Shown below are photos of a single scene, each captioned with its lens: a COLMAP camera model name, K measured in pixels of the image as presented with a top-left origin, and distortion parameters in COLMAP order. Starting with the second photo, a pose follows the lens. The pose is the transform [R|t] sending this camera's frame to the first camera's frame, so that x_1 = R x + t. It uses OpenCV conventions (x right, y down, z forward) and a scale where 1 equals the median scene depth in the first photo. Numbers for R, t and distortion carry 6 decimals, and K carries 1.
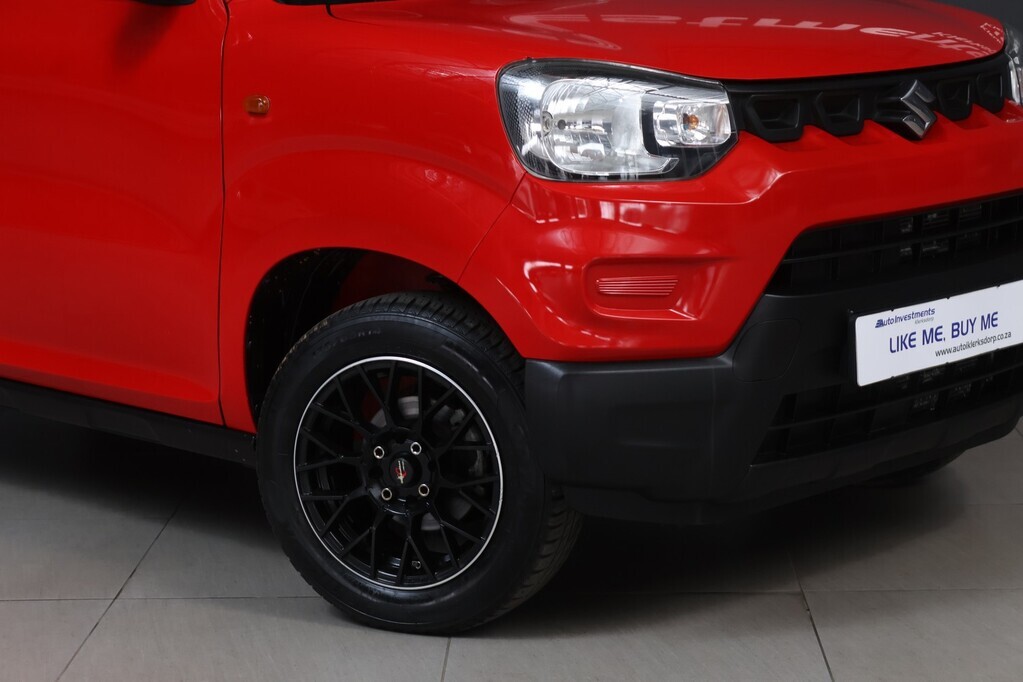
lens RADIAL K [[2450.5, 0, 505.9], [0, 2450.5, 349.0], [0, 0, 1]] dist [0.125597, 0.000000]
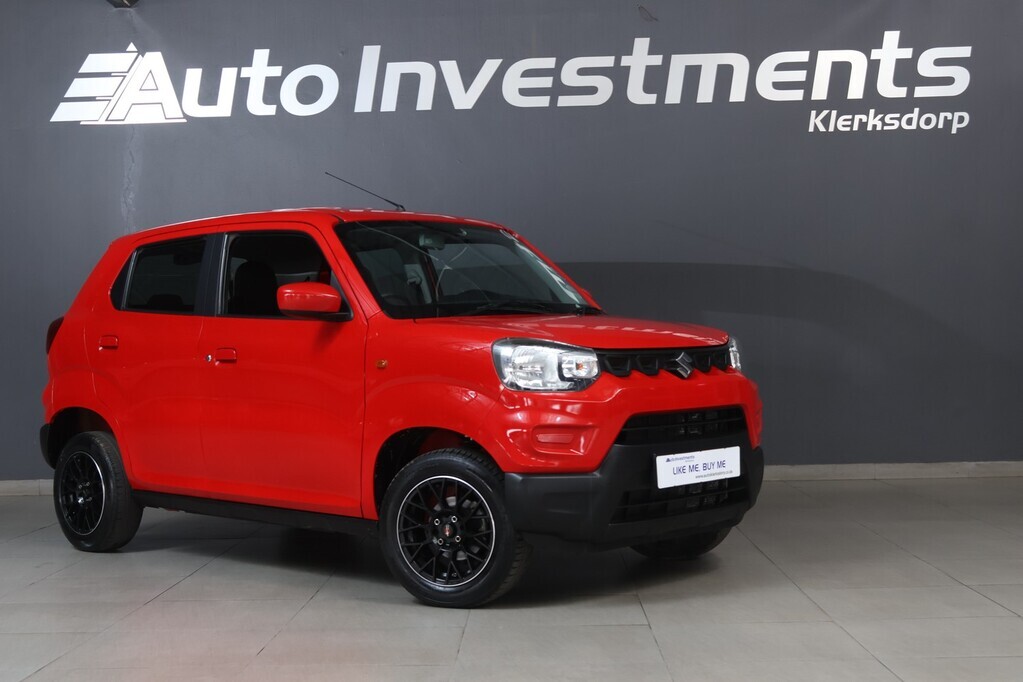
lens RADIAL K [[1522.5, 0, 498.0], [0, 1522.5, 348.2], [0, 0, 1]] dist [-0.057659, 0.000000]
pose [[0.999997, -0.002170, 0.001311, 0.000170], [0.002361, 0.985602, -0.169064, 0.117933], [-0.000926, 0.169067, 0.985604, -0.339220]]
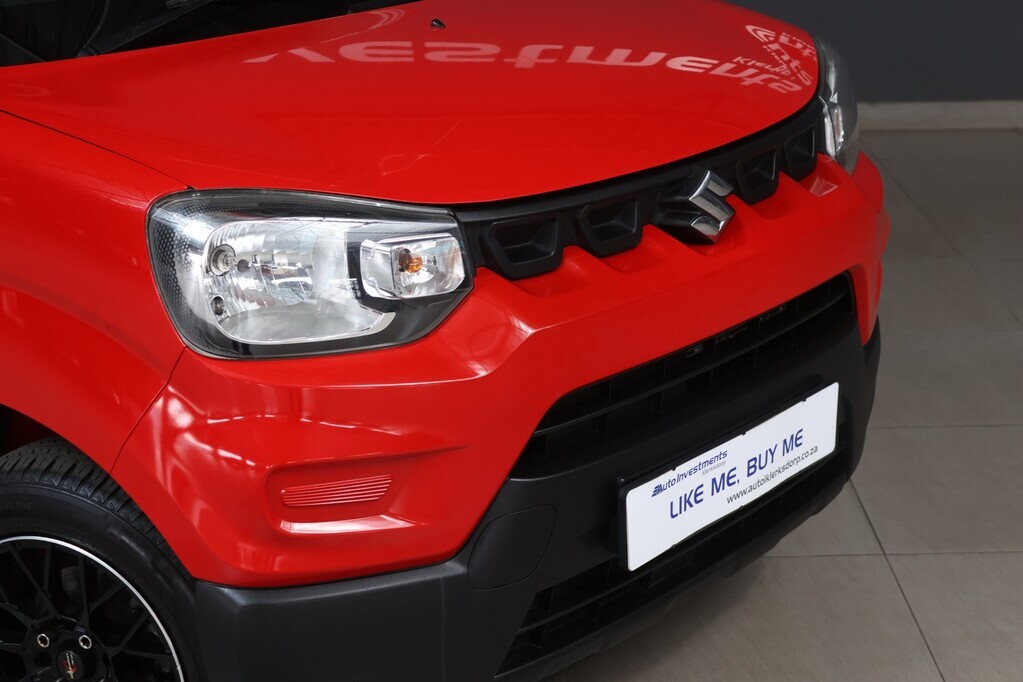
lens RADIAL K [[1834.8, 0, 512.0], [0, 1834.8, 347.0], [0, 0, 1]] dist [-0.040457, 0.000000]
pose [[0.999193, -0.008169, 0.039337, 0.080601], [0.001185, 0.984679, 0.174374, -0.159594], [-0.040159, -0.174187, 0.983893, 0.416294]]
